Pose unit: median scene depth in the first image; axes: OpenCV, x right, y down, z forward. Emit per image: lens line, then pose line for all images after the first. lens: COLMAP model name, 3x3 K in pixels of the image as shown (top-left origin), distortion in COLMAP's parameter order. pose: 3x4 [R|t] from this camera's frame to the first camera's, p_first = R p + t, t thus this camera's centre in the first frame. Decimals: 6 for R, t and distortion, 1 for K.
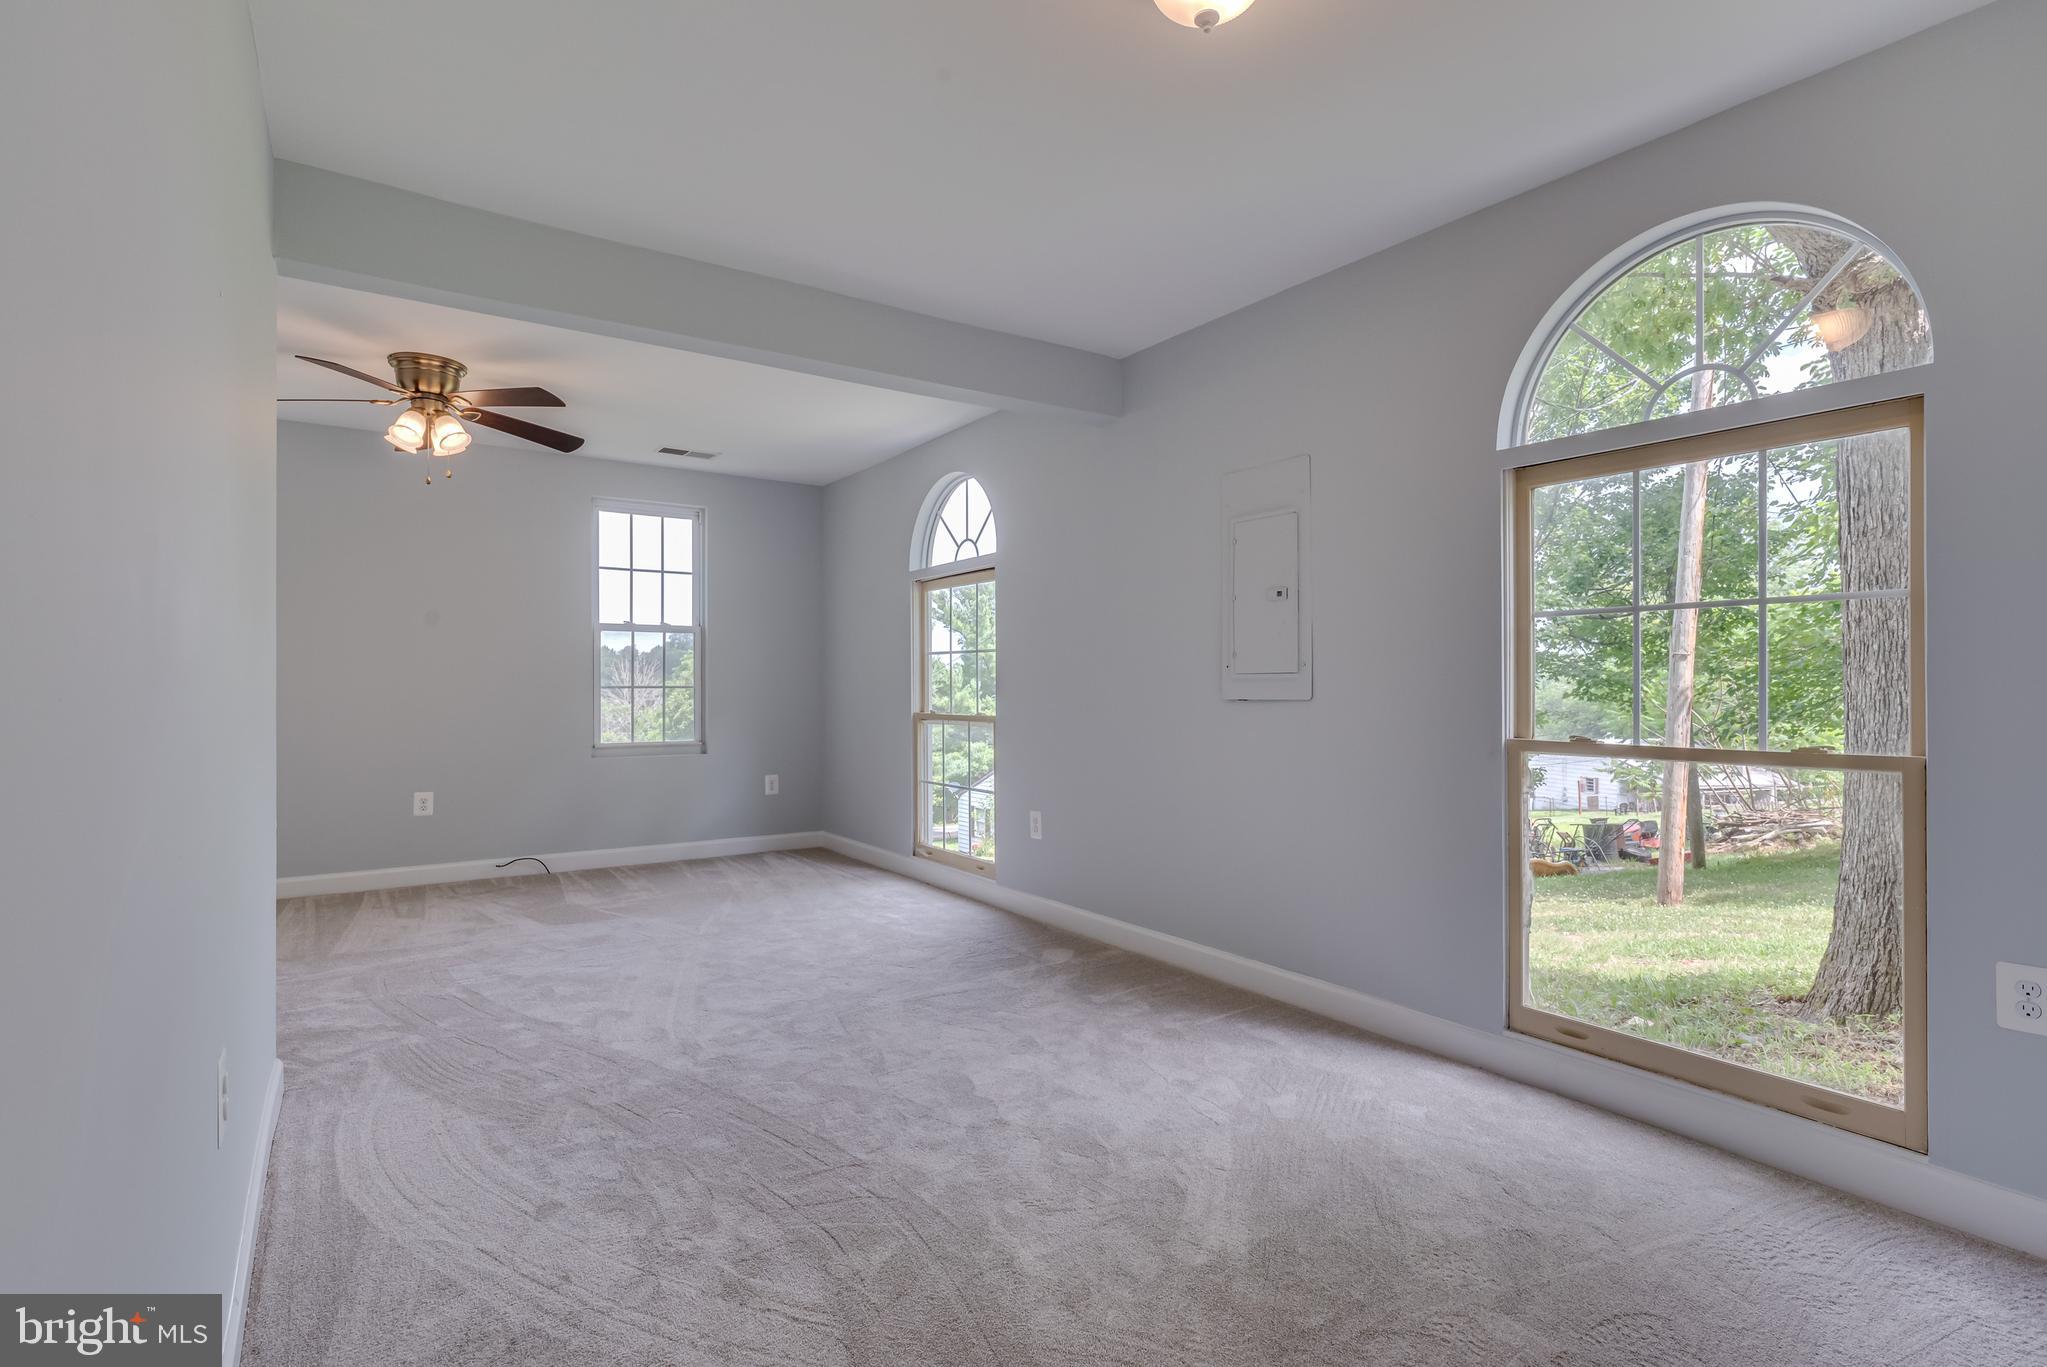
lens RADIAL K [[999.7, 0, 1025.8], [0, 999.7, 677.6], [0, 0, 1]] dist [0.004263, 0.000229]
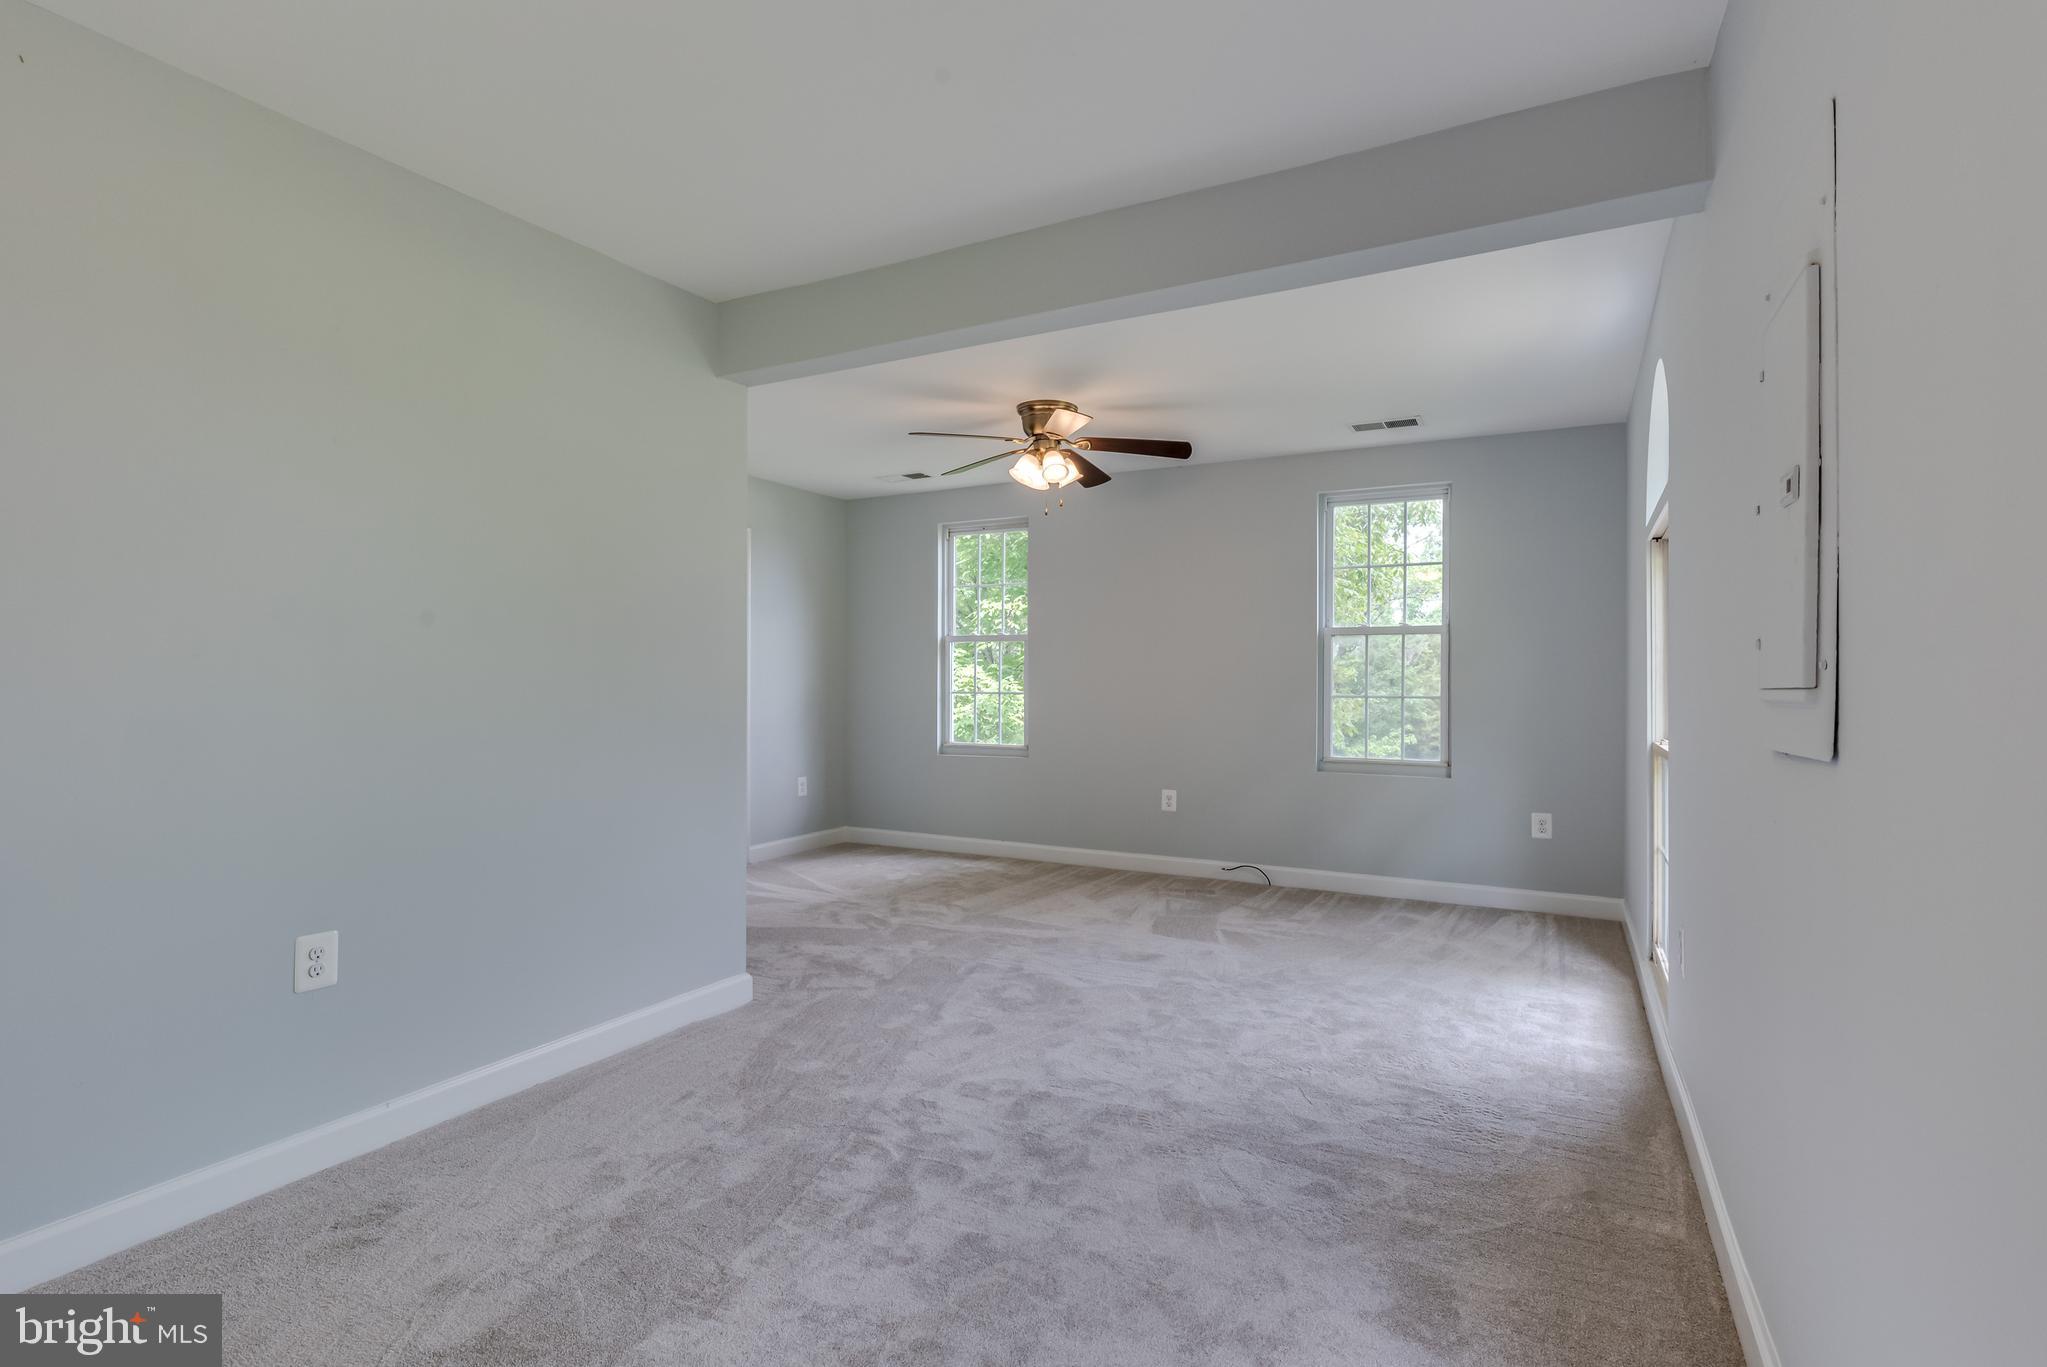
lens RADIAL K [[999.7, 0, 1021.2], [0, 999.7, 686.3], [0, 0, 1]] dist [0.004263, 0.000229]
pose [[0.458080, 0.005629, -0.888893, 0.411960], [-0.000788, 0.999982, 0.005927, -0.007634], [0.888911, -0.002014, 0.458076, 0.486144]]
